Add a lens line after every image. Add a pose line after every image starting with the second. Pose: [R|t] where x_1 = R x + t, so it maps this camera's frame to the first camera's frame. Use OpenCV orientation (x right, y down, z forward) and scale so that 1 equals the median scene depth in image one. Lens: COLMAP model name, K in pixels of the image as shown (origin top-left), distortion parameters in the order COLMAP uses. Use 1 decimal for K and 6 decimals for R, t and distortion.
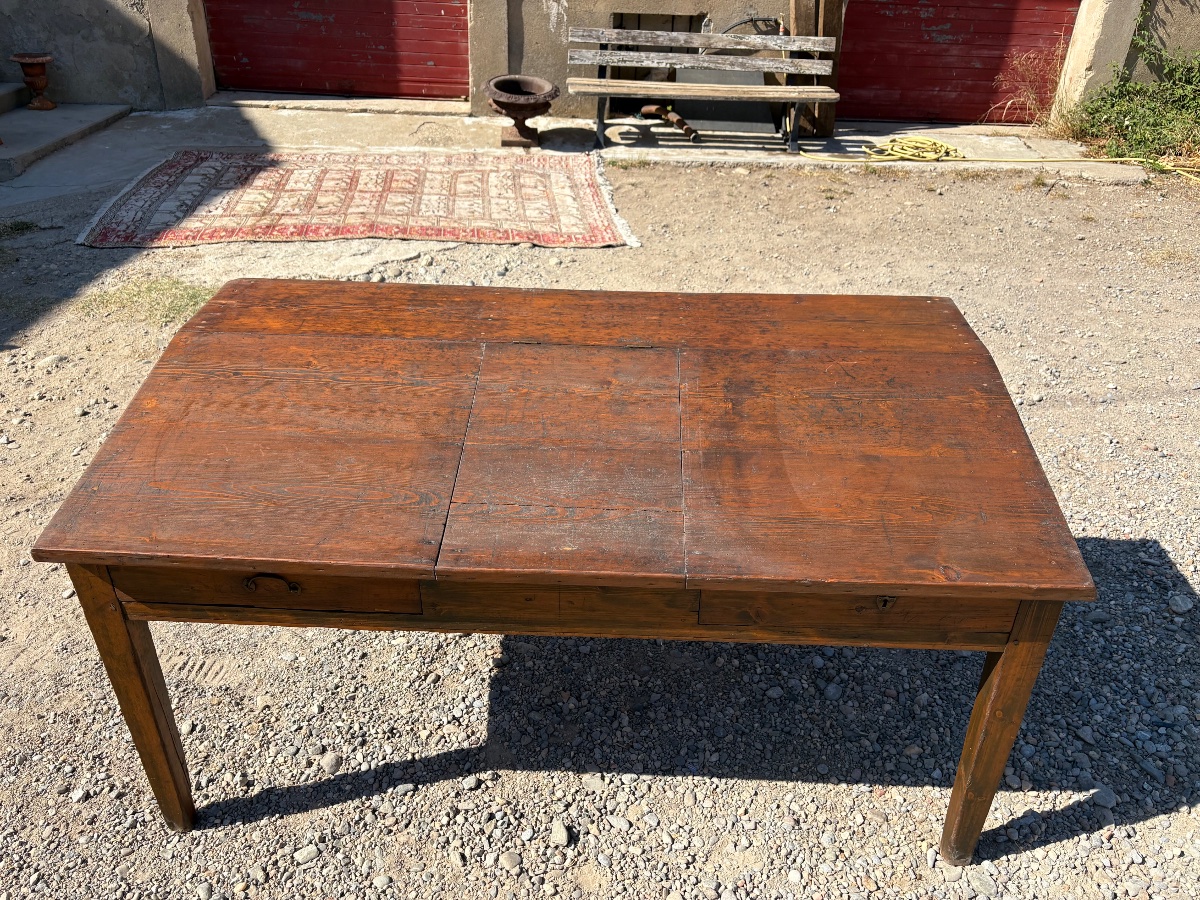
lens RADIAL K [[914.2, 0, 601.9], [0, 914.2, 453.6], [0, 0, 1]] dist [0.040386, -0.039366]
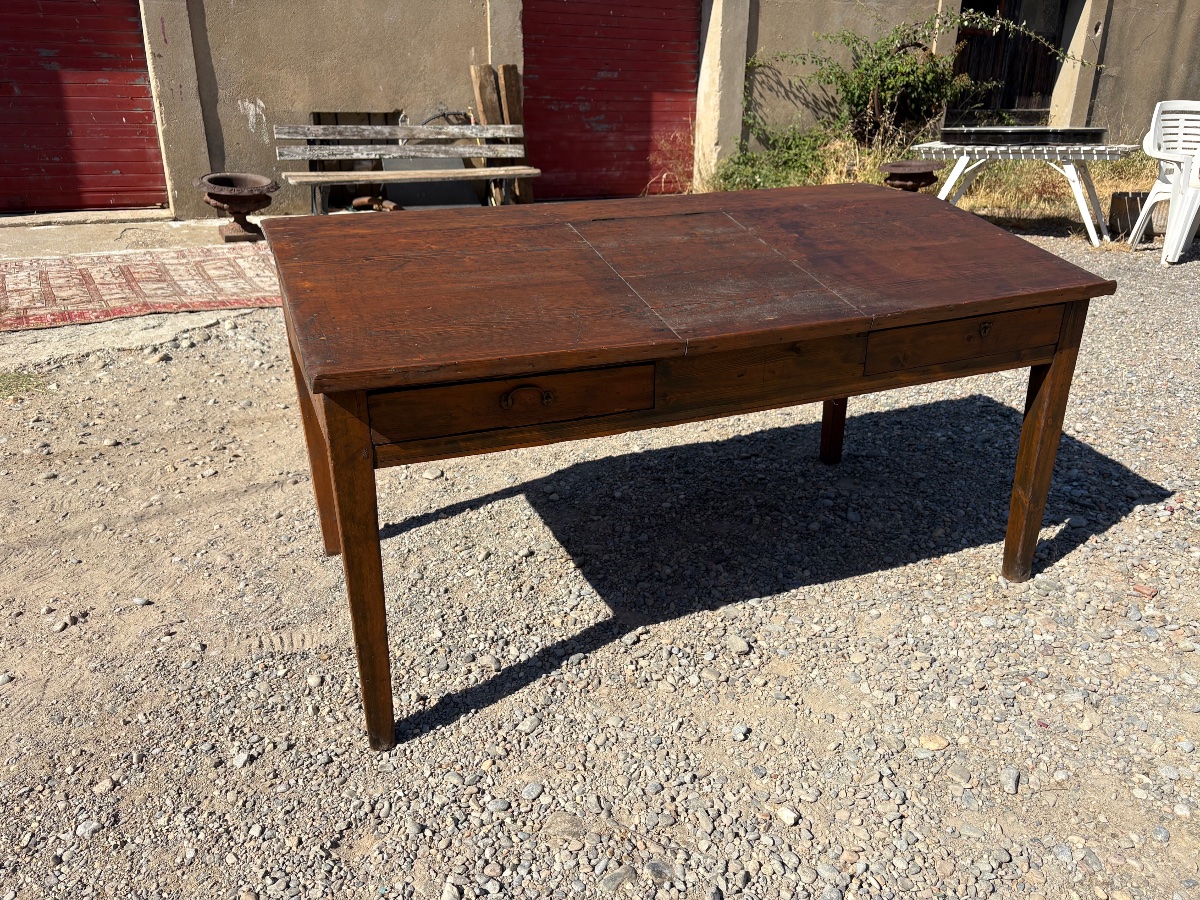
lens RADIAL K [[914.2, 0, 601.3], [0, 914.2, 458.9], [0, 0, 1]] dist [0.040386, -0.039366]
pose [[0.908952, -0.181227, 0.375450, -0.464475], [0.233201, 0.967522, -0.097557, 0.224839], [-0.345576, 0.176230, 0.921694, 0.018701]]
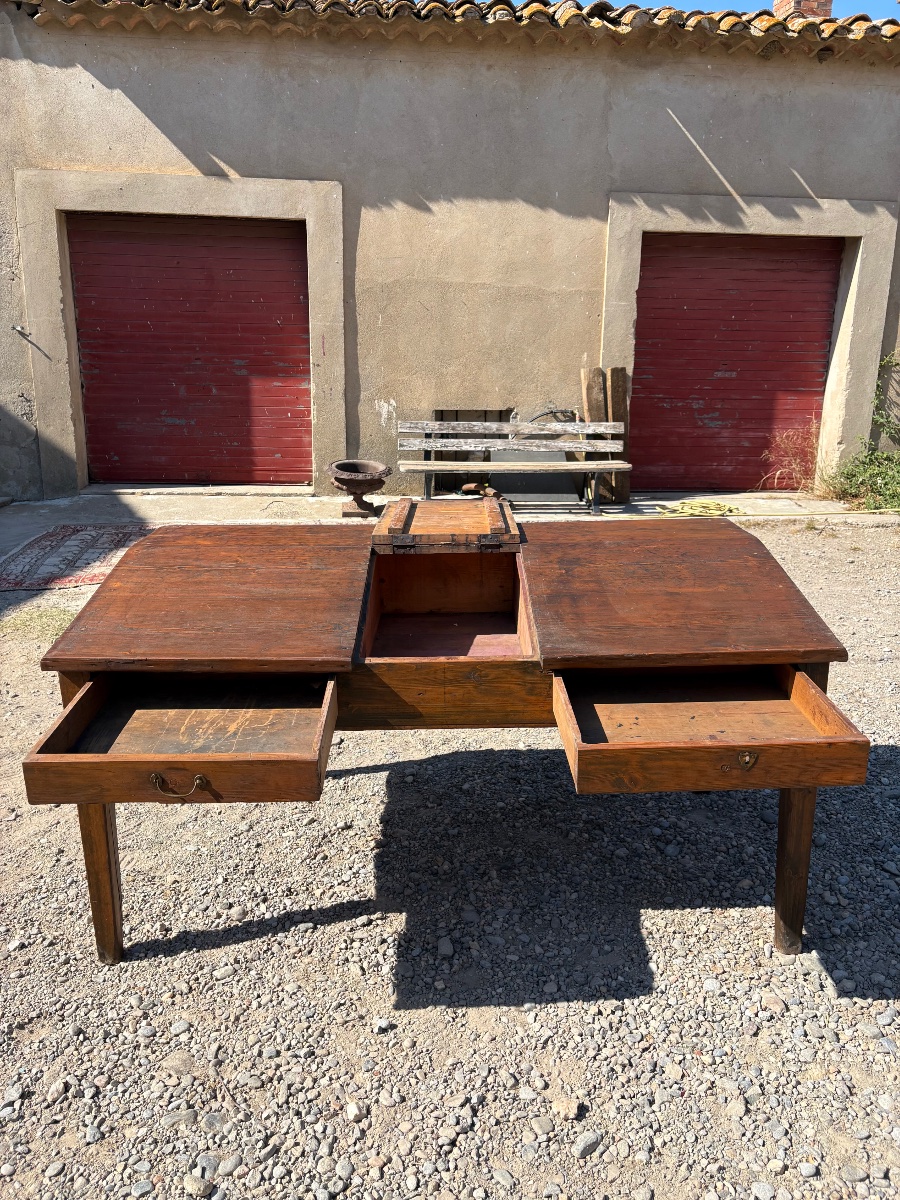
lens RADIAL K [[914.2, 0, 449.9], [0, 914.2, 599.3], [0, 0, 1]] dist [0.040386, -0.039366]
pose [[0.998762, -0.036621, 0.033674, -0.052168], [0.044642, 0.958445, -0.281762, 0.267197], [-0.021956, 0.282916, 0.958893, -0.182229]]
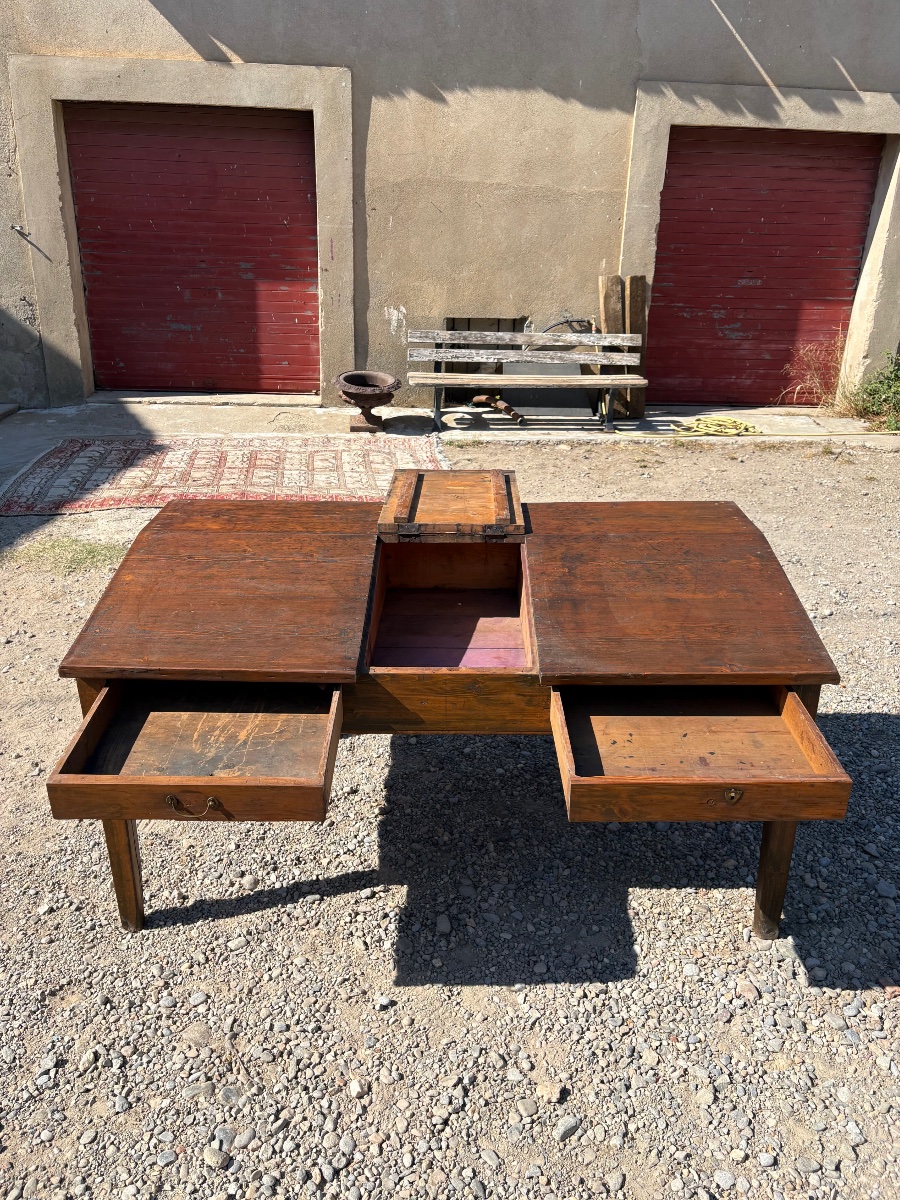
lens RADIAL K [[914.2, 0, 440.5], [0, 914.2, 604.7], [0, 0, 1]] dist [0.040386, -0.039366]
pose [[0.999709, -0.021988, 0.009900, -0.043435], [0.023248, 0.987878, -0.153480, 0.150548], [-0.006405, 0.153666, 0.988102, -0.227061]]
